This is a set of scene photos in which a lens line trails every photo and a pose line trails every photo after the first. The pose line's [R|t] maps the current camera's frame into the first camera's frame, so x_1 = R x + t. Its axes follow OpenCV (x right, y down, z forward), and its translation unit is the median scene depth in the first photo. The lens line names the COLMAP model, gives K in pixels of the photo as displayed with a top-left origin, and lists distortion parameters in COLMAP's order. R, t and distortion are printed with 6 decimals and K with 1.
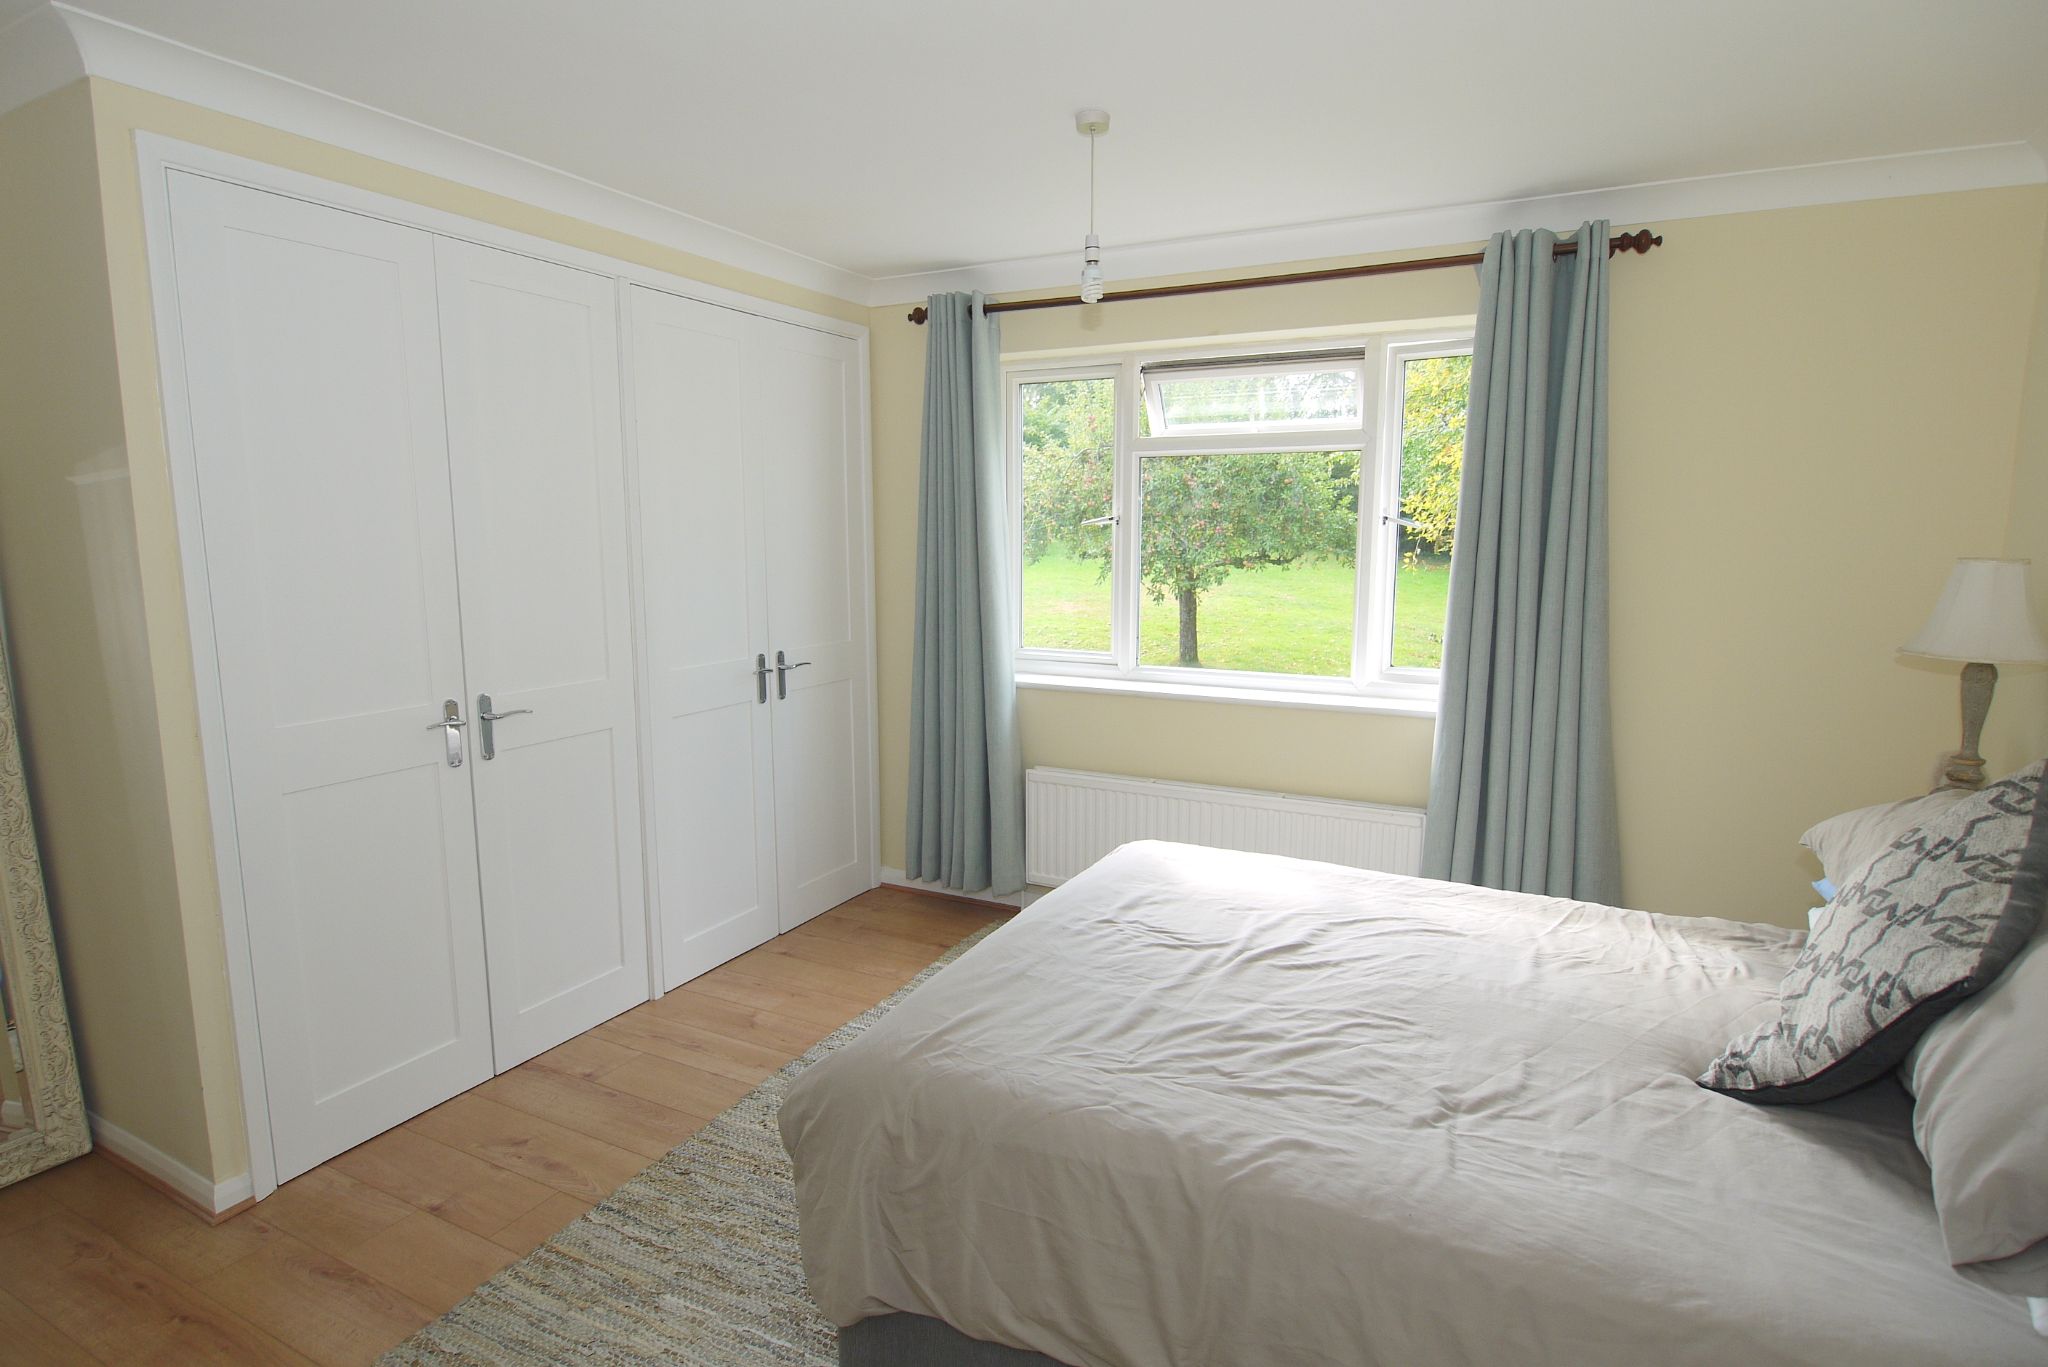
lens RADIAL K [[1087.8, 0, 1014.7], [0, 1087.8, 688.8], [0, 0, 1]] dist [-0.007346, -0.004814]
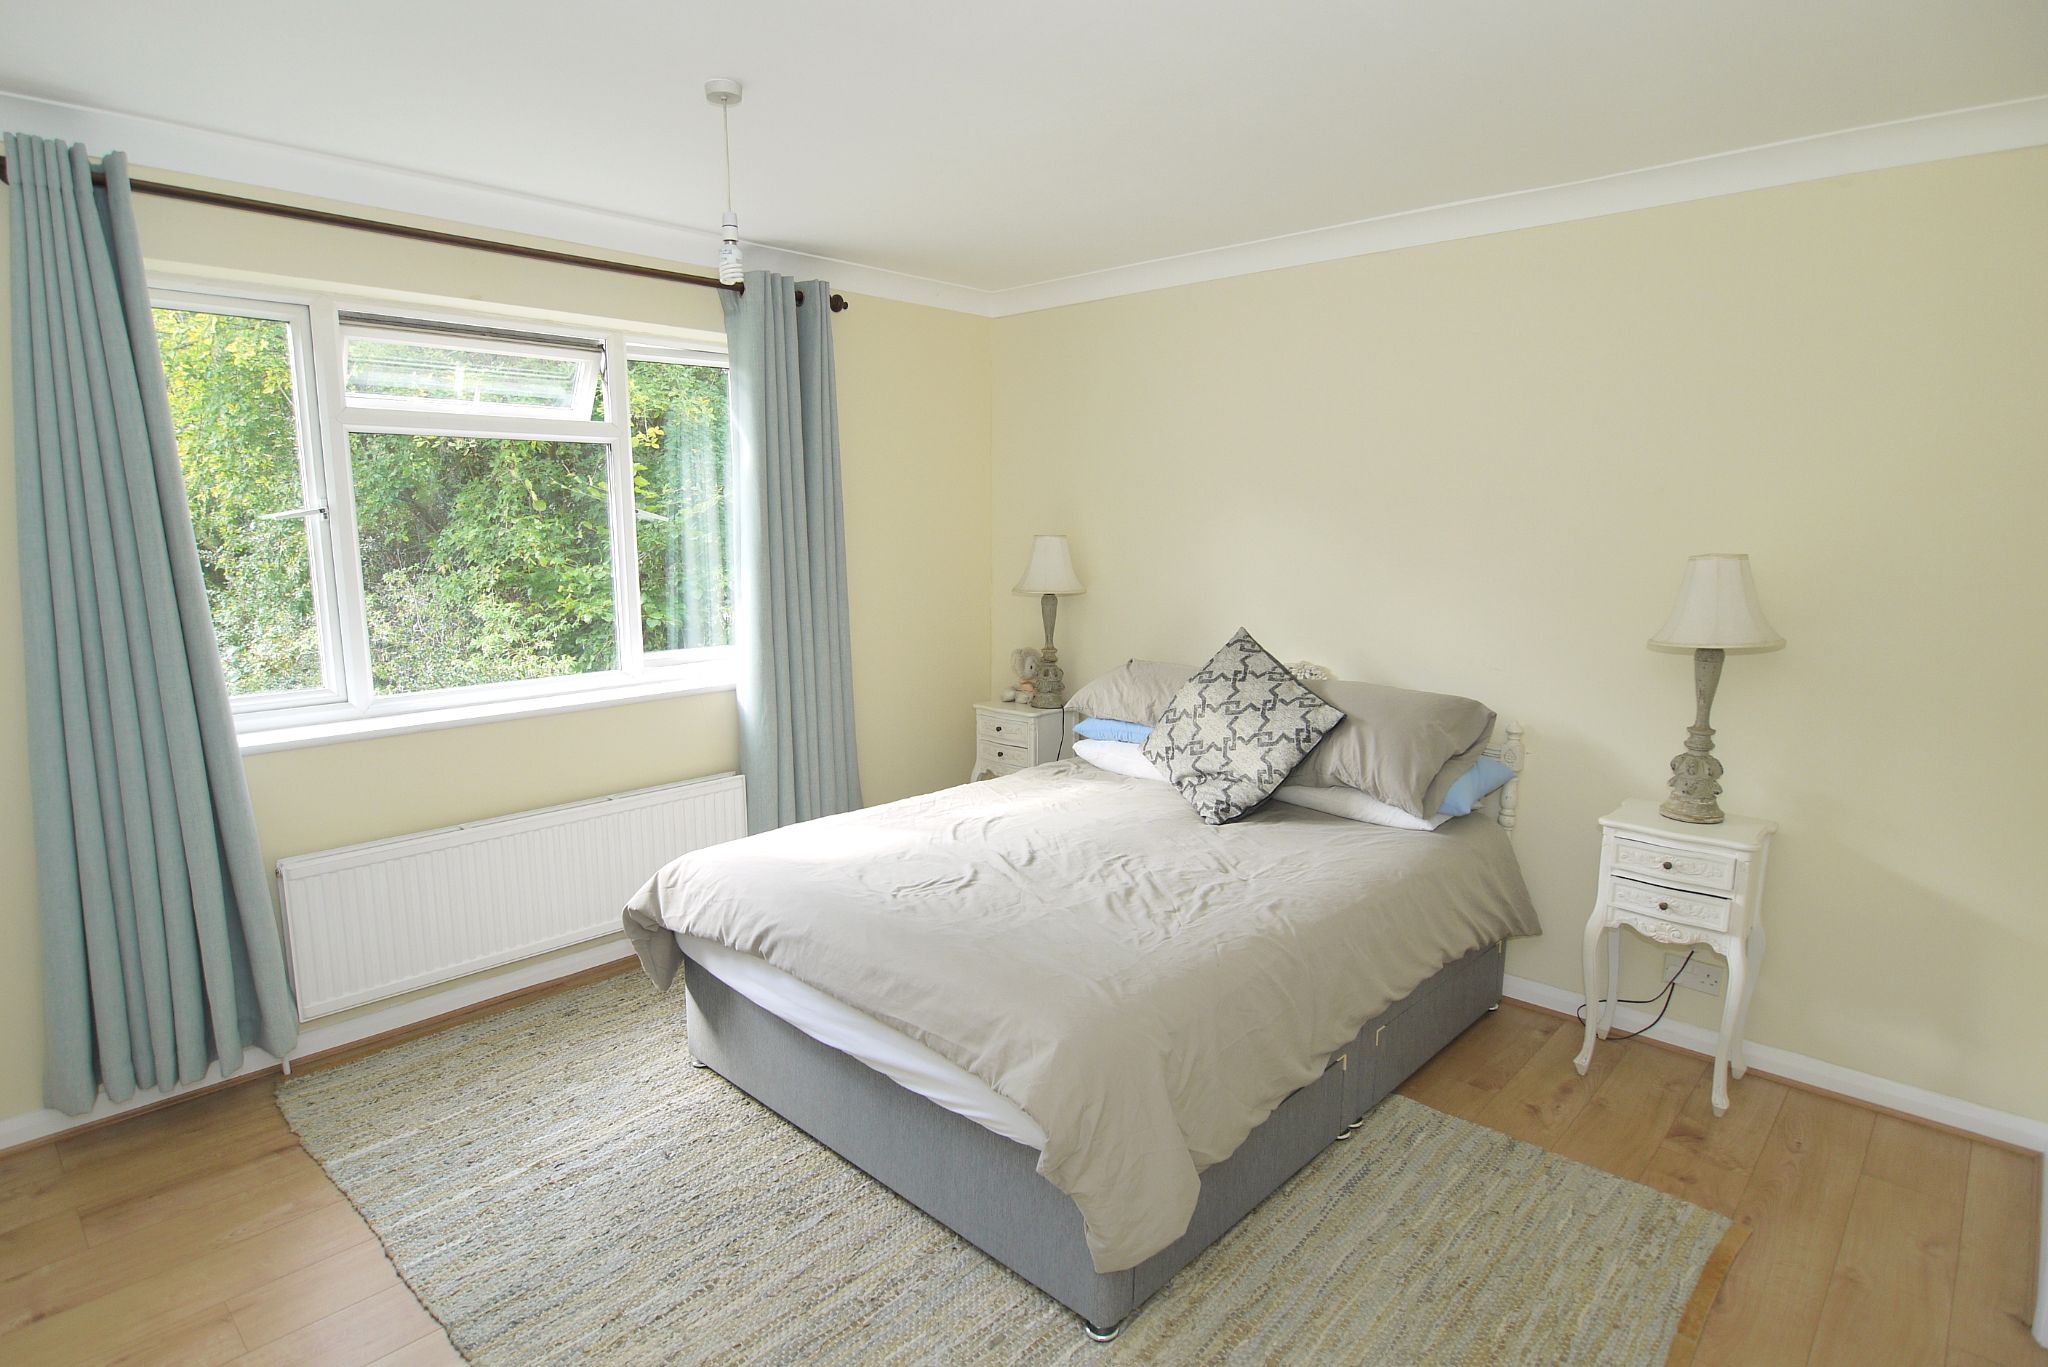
lens RADIAL K [[1087.8, 0, 1017.5], [0, 1087.8, 682.1], [0, 0, 1]] dist [-0.007346, -0.004814]
pose [[0.275495, -0.148094, 0.949827, -0.857871], [0.143279, 0.983352, 0.111763, -0.091266], [-0.950565, 0.105300, 0.292127, 0.557737]]
